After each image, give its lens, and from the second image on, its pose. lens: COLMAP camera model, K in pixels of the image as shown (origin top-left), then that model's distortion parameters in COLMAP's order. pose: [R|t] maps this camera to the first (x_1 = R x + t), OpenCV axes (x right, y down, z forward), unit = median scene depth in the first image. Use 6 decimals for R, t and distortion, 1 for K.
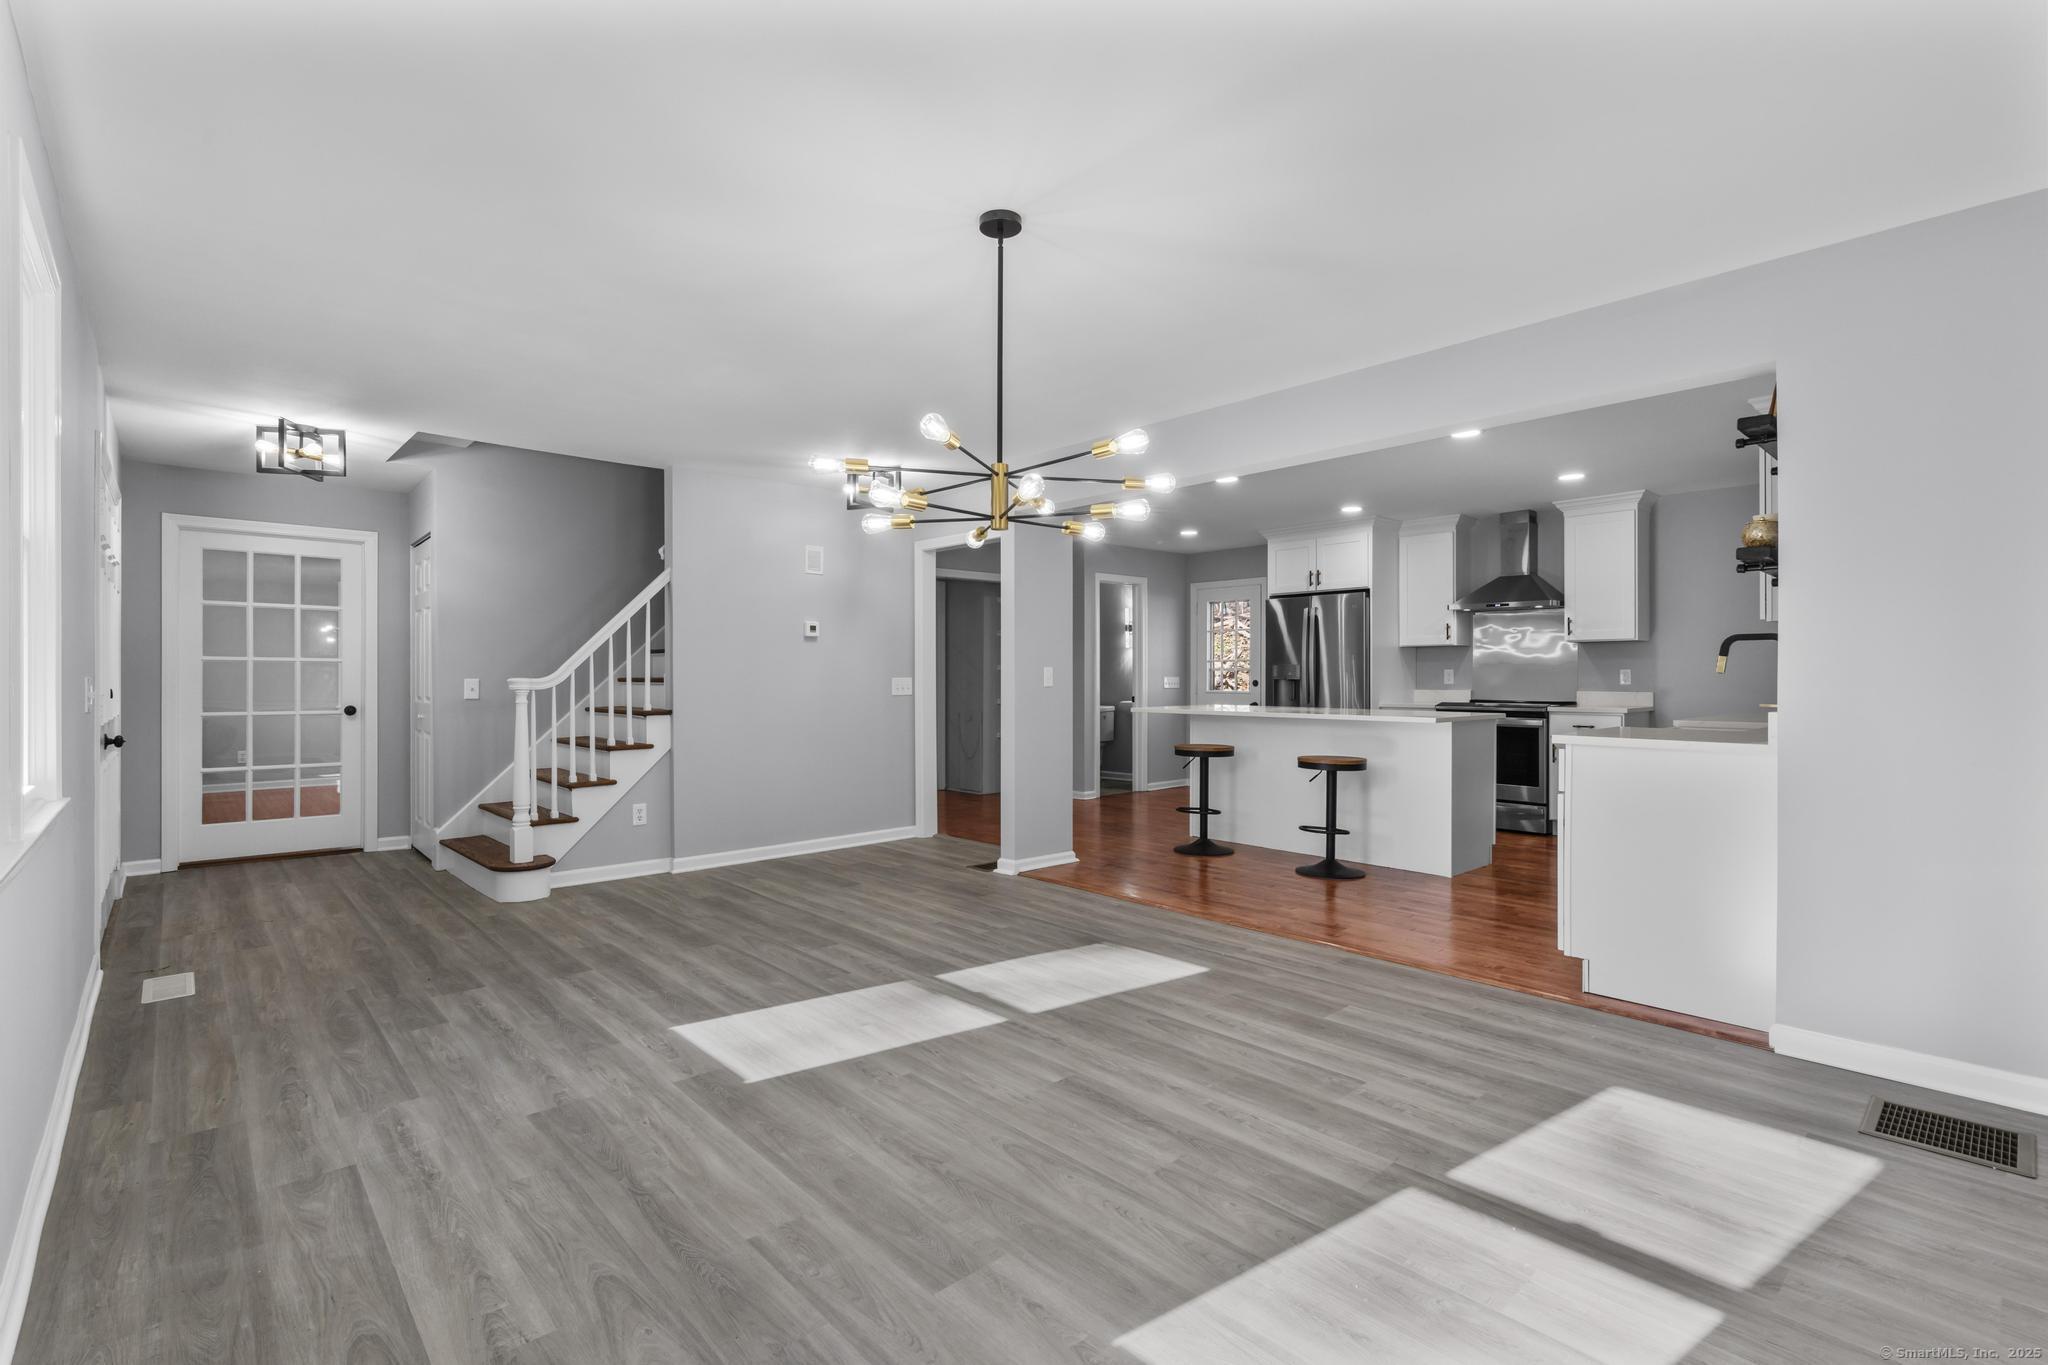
lens RADIAL K [[932.2, 0, 1020.8], [0, 932.2, 679.2], [0, 0, 1]] dist [-0.005264, 0.003938]
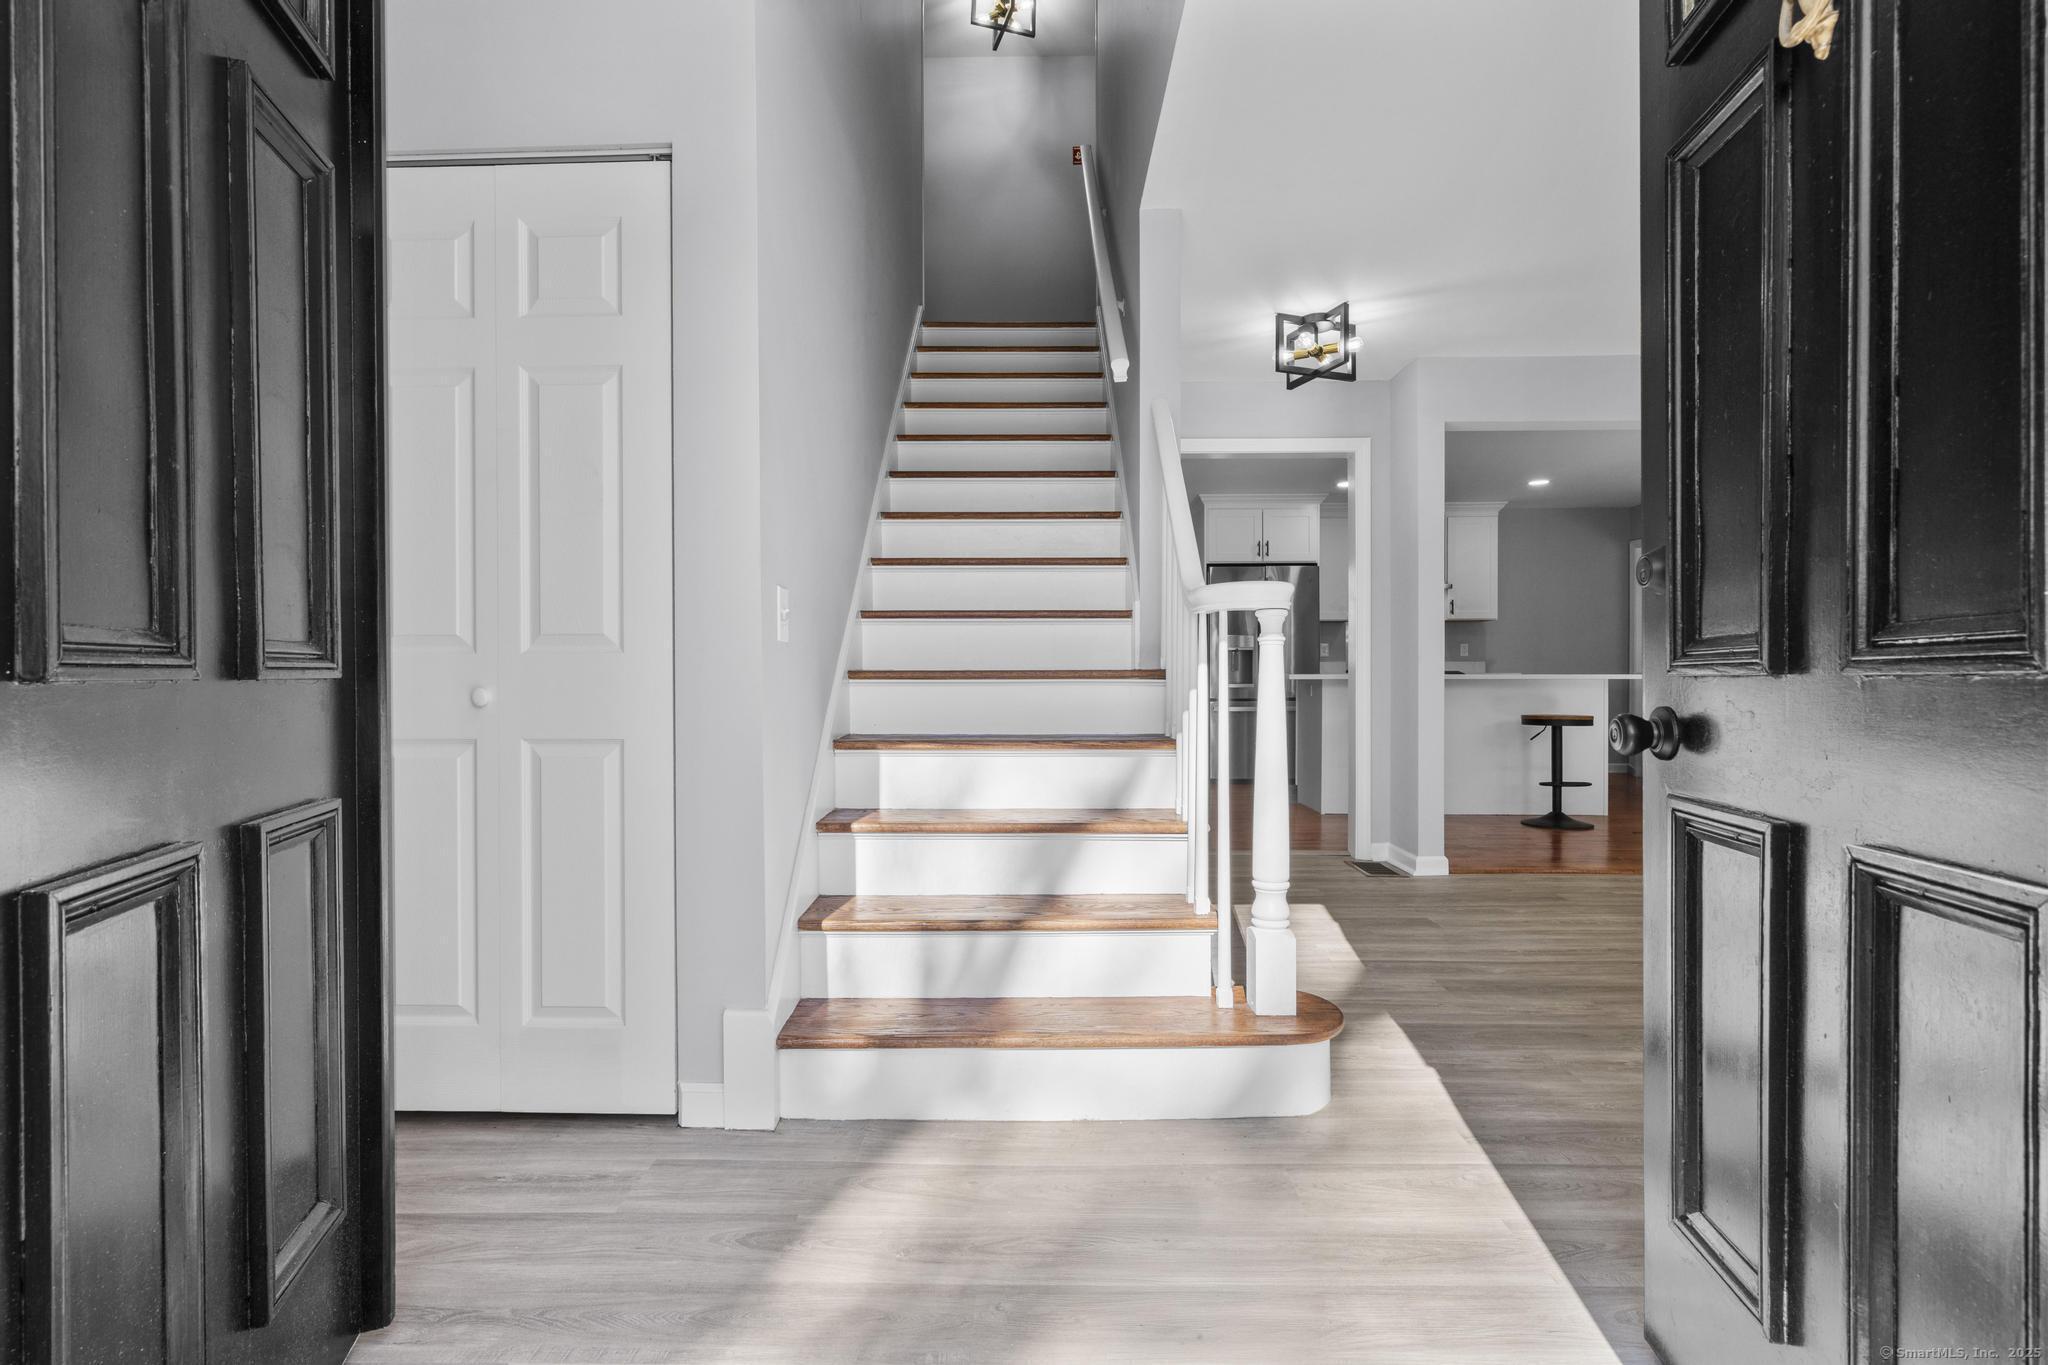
lens RADIAL K [[932.2, 0, 1025.0], [0, 932.2, 675.7], [0, 0, 1]] dist [-0.005264, 0.003938]
pose [[0.685699, -0.001655, 0.727883, -1.213569], [0.002453, 0.999997, -0.000037, 0.055921], [-0.727881, 0.001811, 0.685701, 1.033459]]
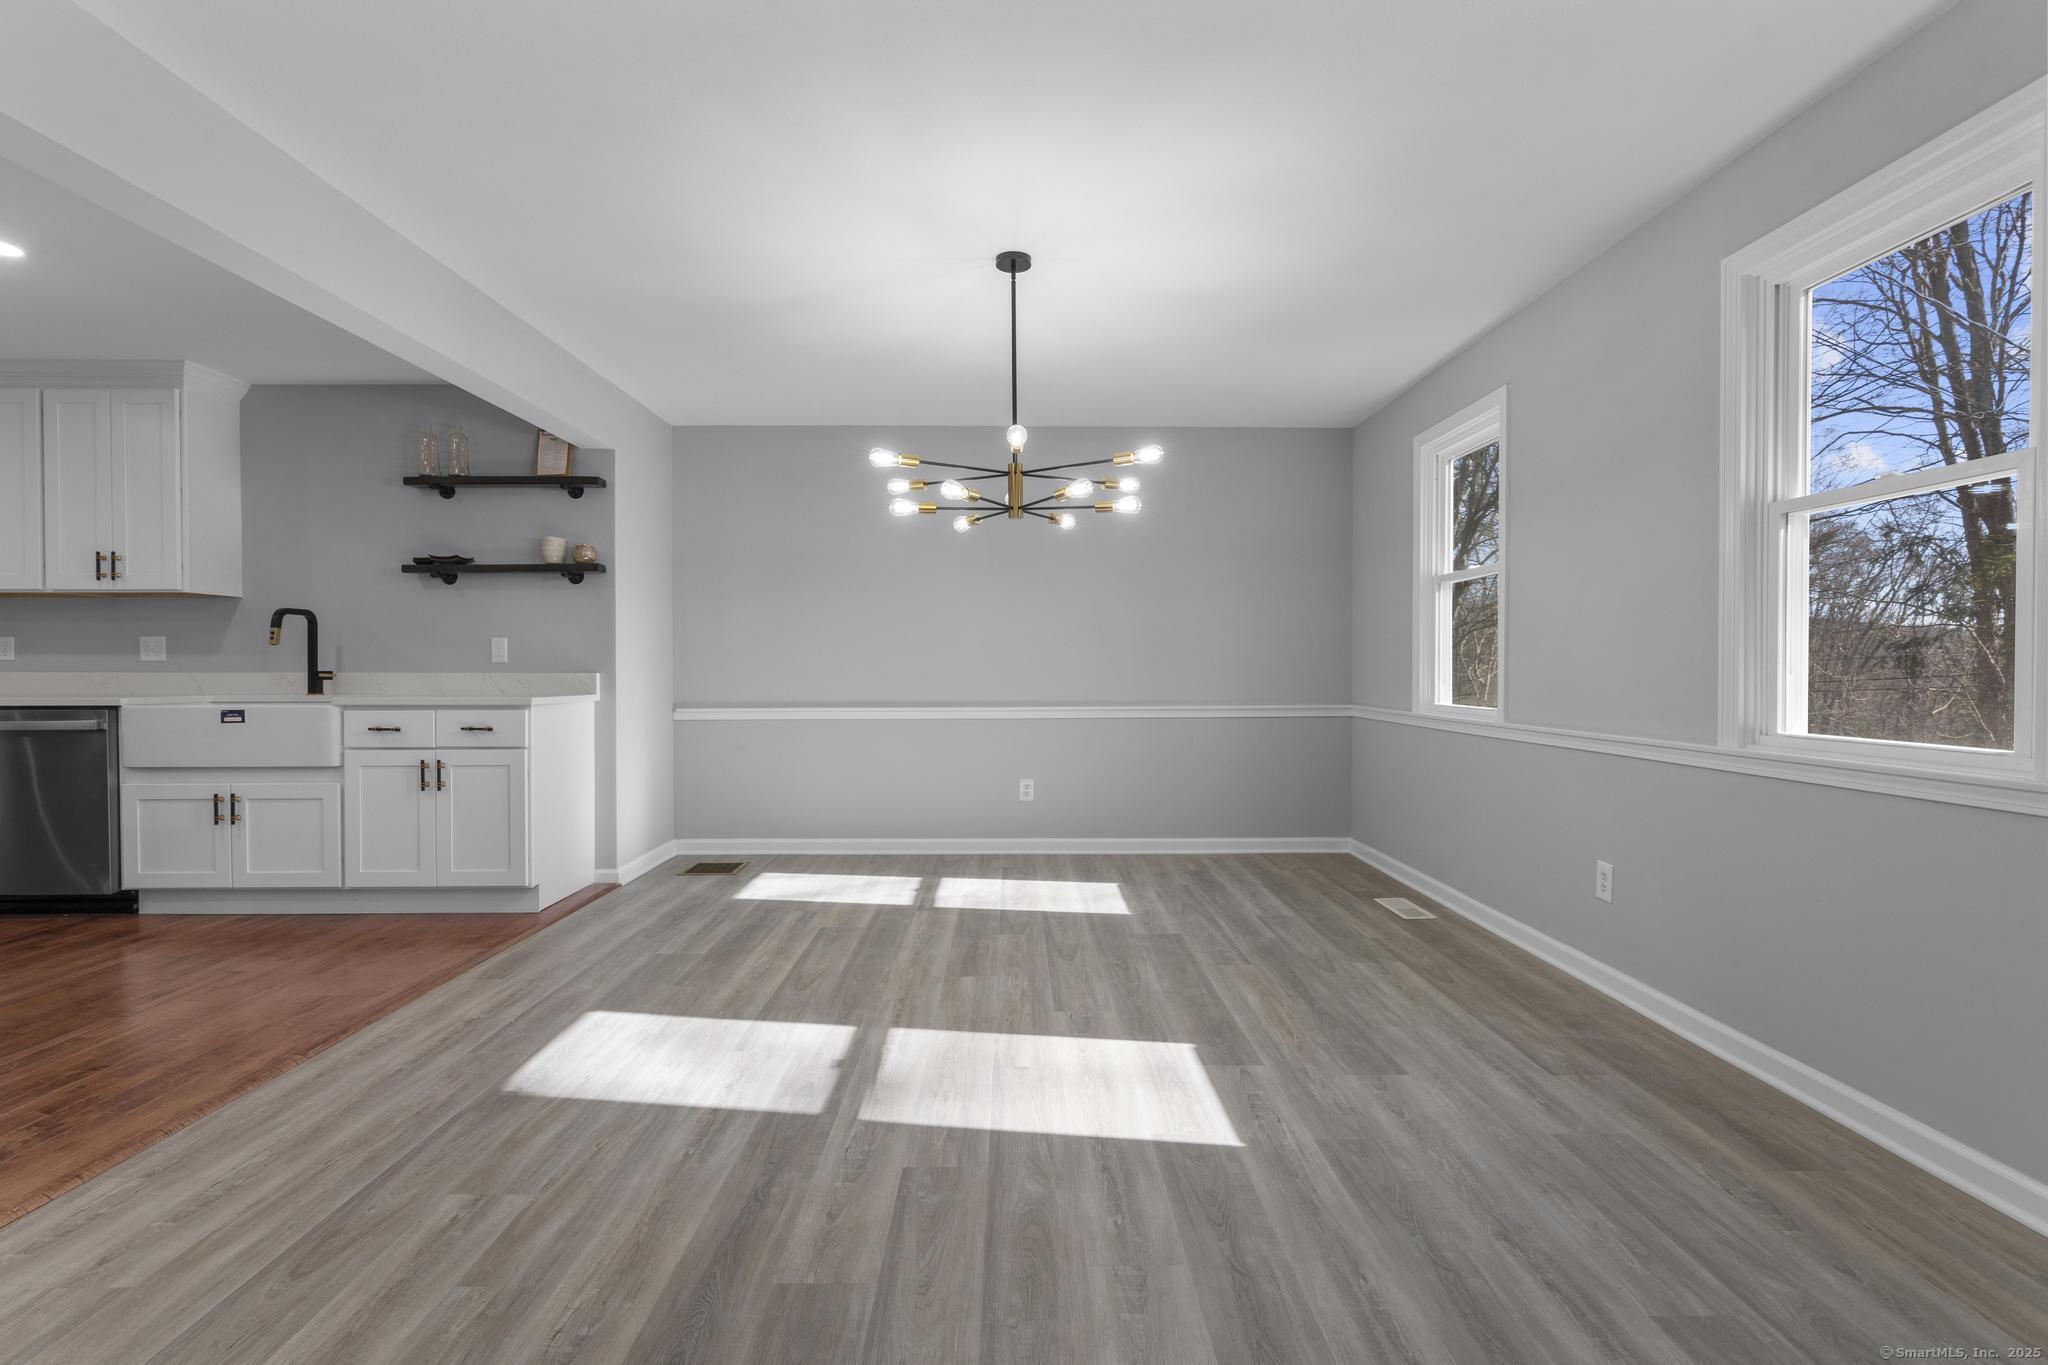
lens RADIAL K [[932.2, 0, 1018.6], [0, 932.2, 676.1], [0, 0, 1]] dist [-0.005264, 0.003938]
pose [[-0.745179, -0.003407, 0.666855, -0.574226], [0.003065, 0.999959, 0.008534, 0.022757], [-0.666857, 0.008404, -0.745138, 1.312916]]
